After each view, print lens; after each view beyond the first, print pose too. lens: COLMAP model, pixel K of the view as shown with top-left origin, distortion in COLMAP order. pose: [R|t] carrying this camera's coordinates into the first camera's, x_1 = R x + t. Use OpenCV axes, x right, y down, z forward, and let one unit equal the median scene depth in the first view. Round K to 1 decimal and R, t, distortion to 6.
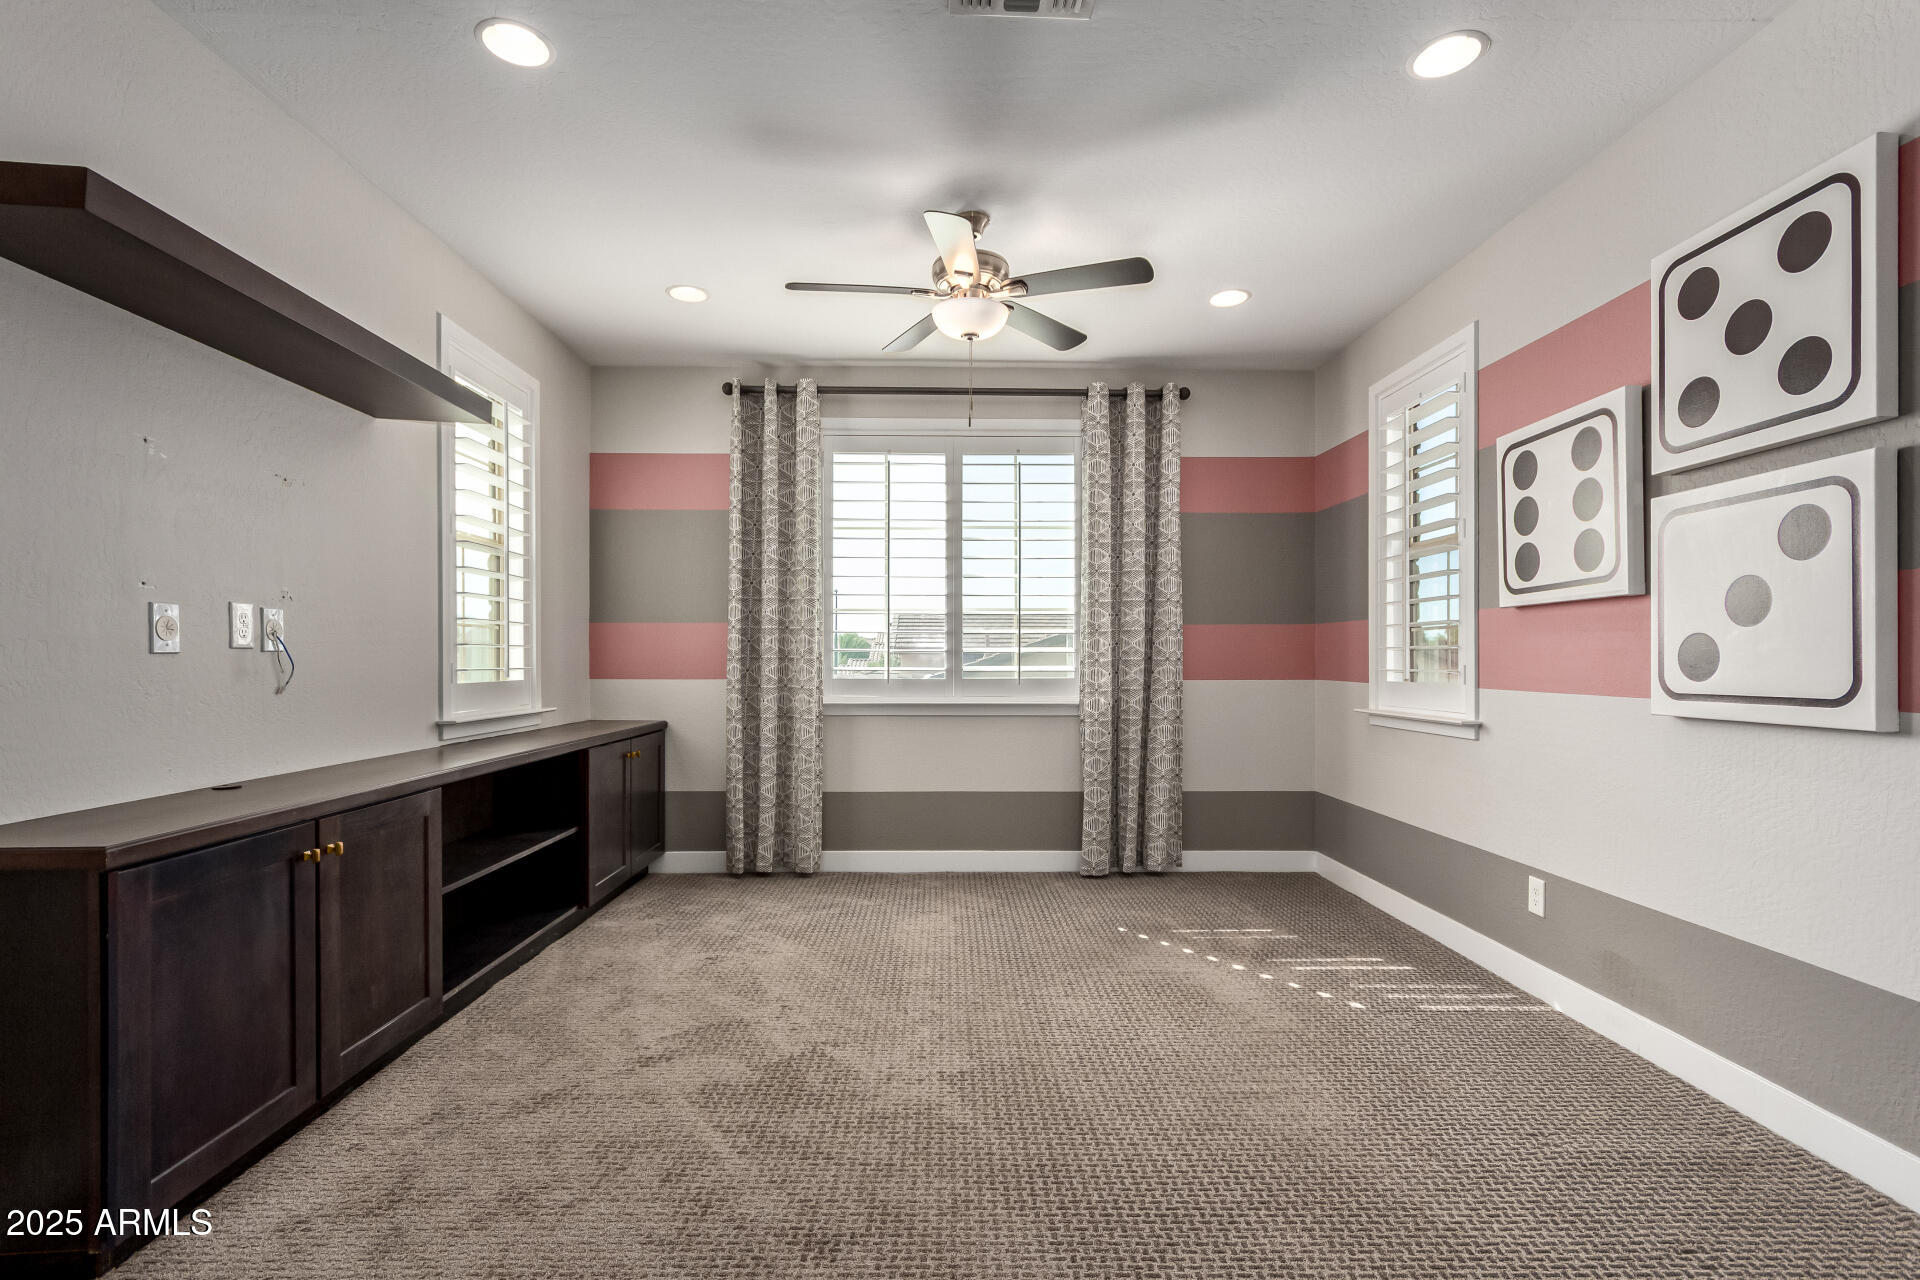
lens RADIAL K [[895.0, 0, 950.7], [0, 895.0, 653.8], [0, 0, 1]] dist [0.004359, 0.000851]
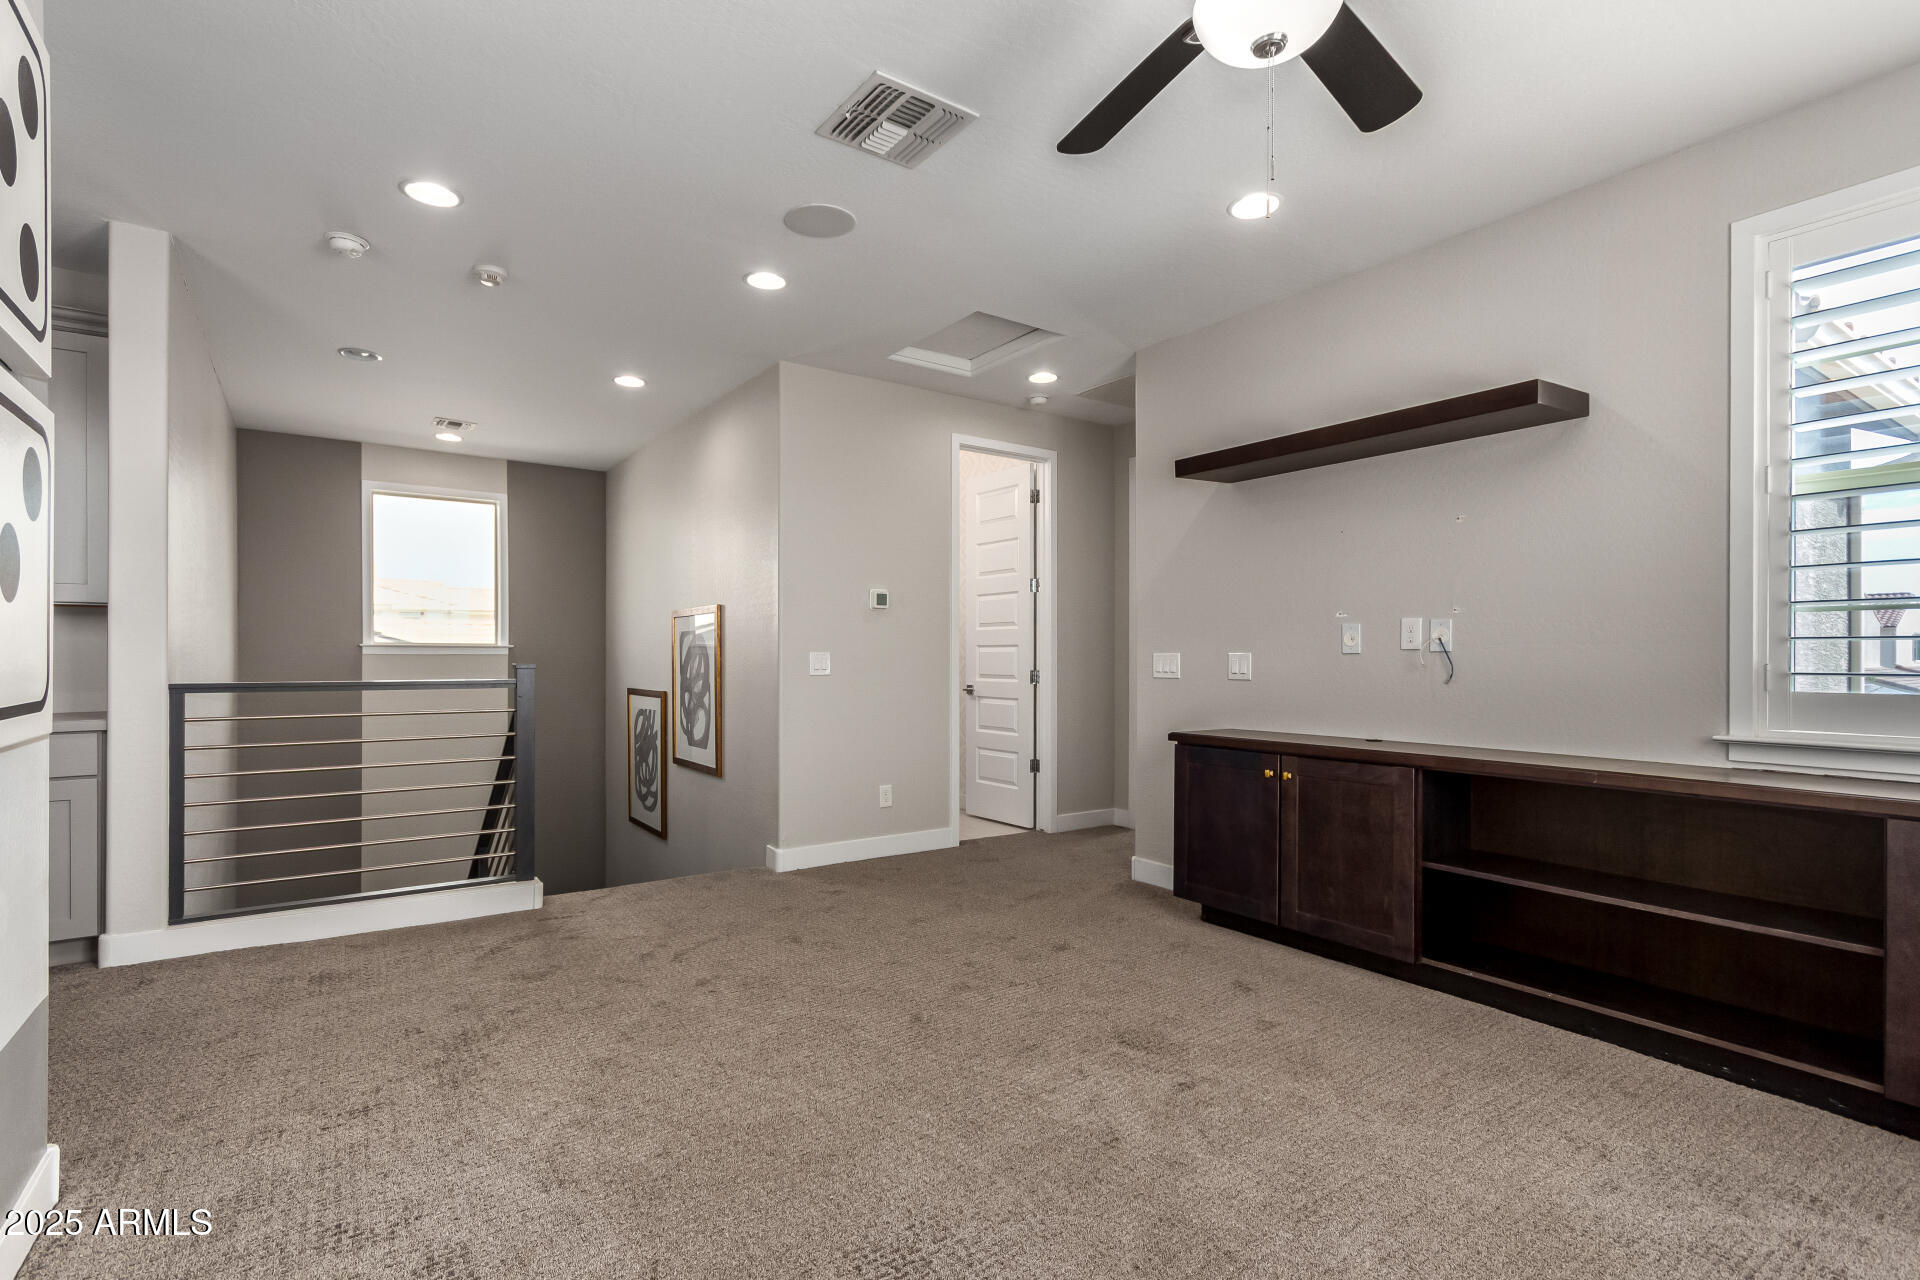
lens RADIAL K [[901.1, 0, 955.5], [0, 901.1, 655.1], [0, 0, 1]] dist [0.002581, 0.000869]
pose [[-0.825620, -0.004302, -0.564210, 0.322826], [-0.001089, 0.999981, -0.006030, 0.005274], [0.564225, -0.004364, -0.825609, 0.912176]]
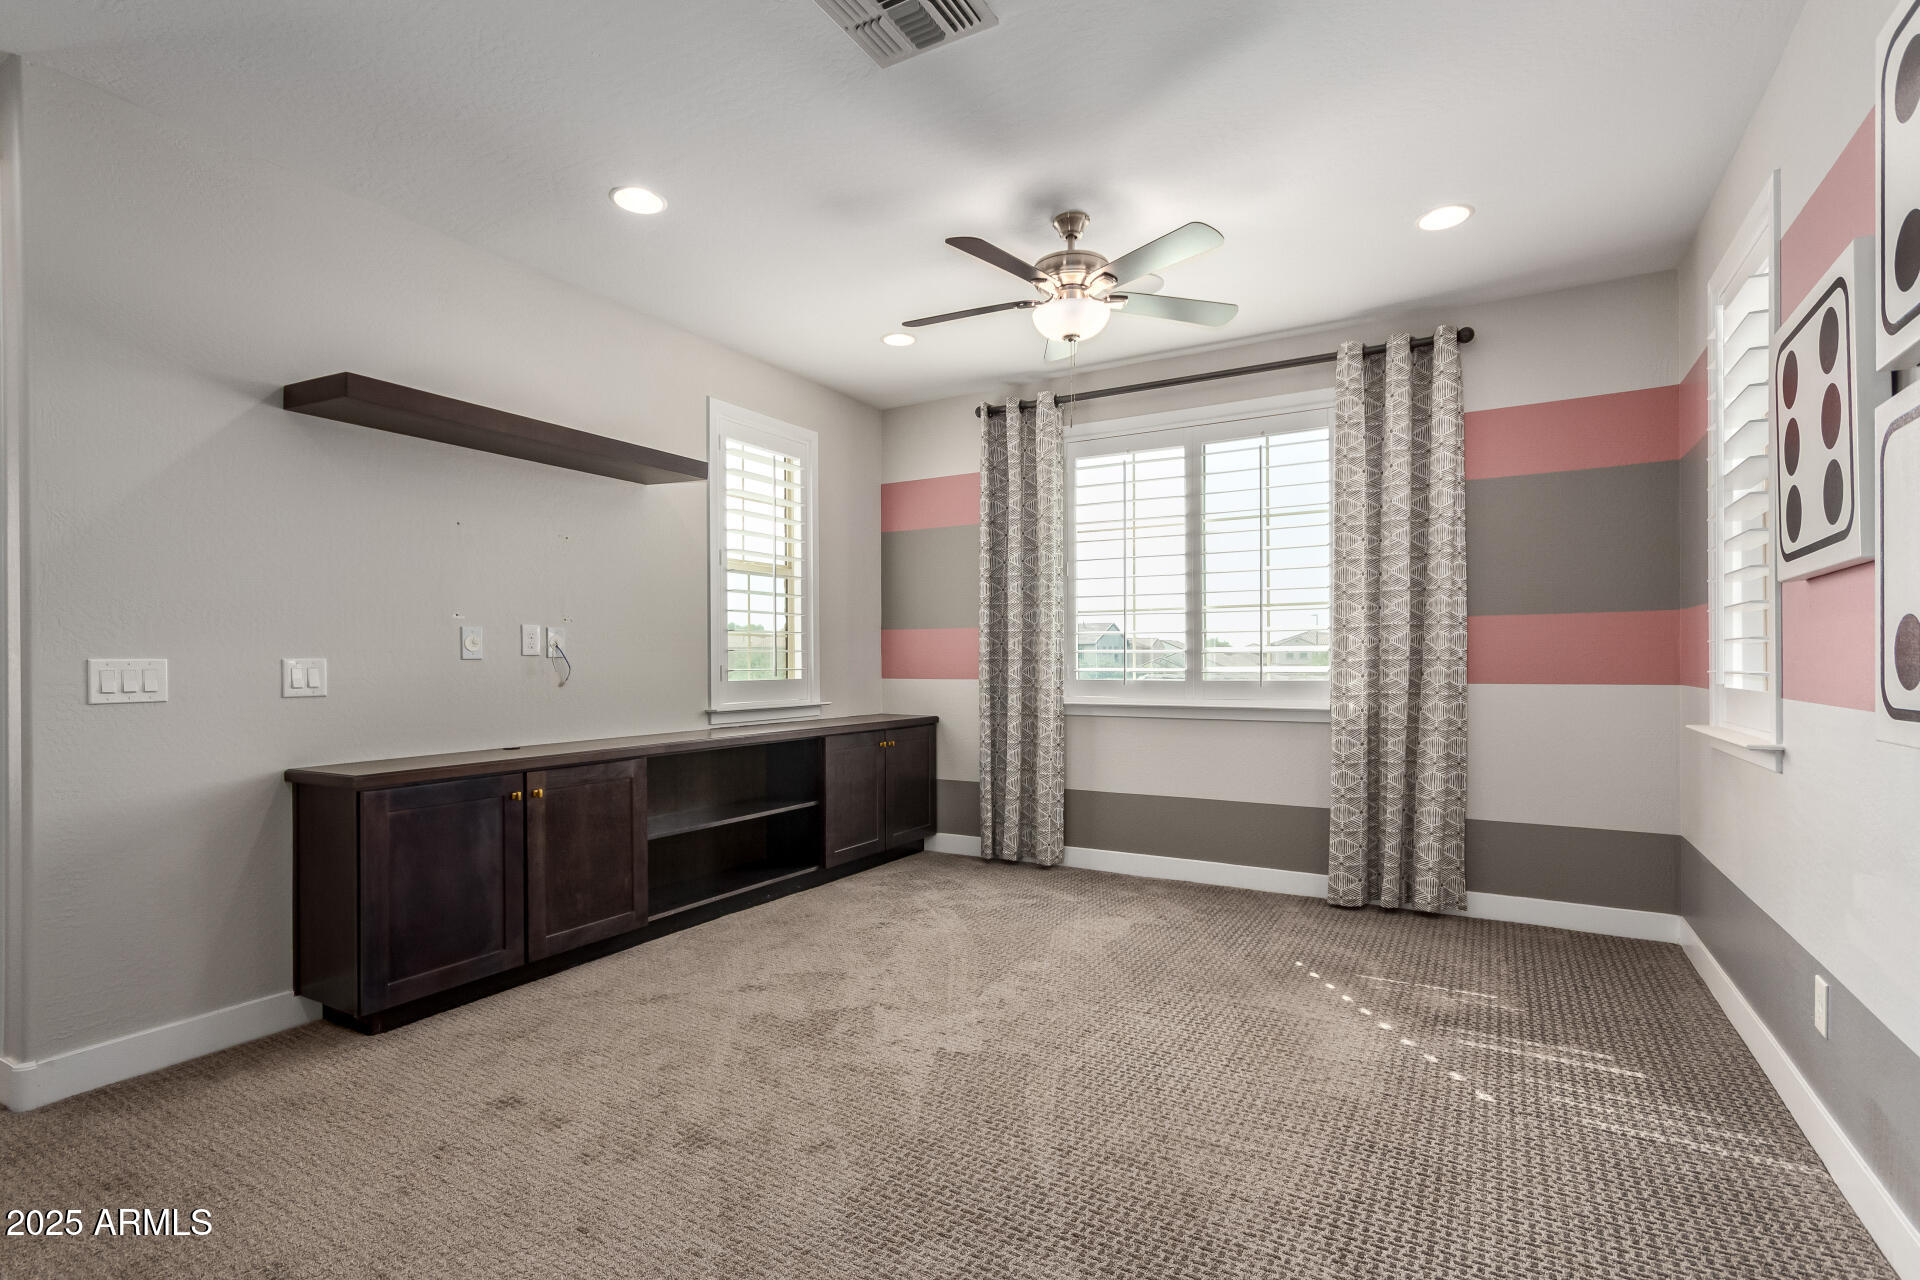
lens RADIAL K [[901.1, 0, 955.5], [0, 901.1, 655.1], [0, 0, 1]] dist [0.002581, 0.000869]
pose [[0.853536, -0.007624, -0.520979, 0.298159], [0.008288, 0.999965, -0.001055, 0.000064], [0.520969, -0.003417, 0.853569, 0.049681]]
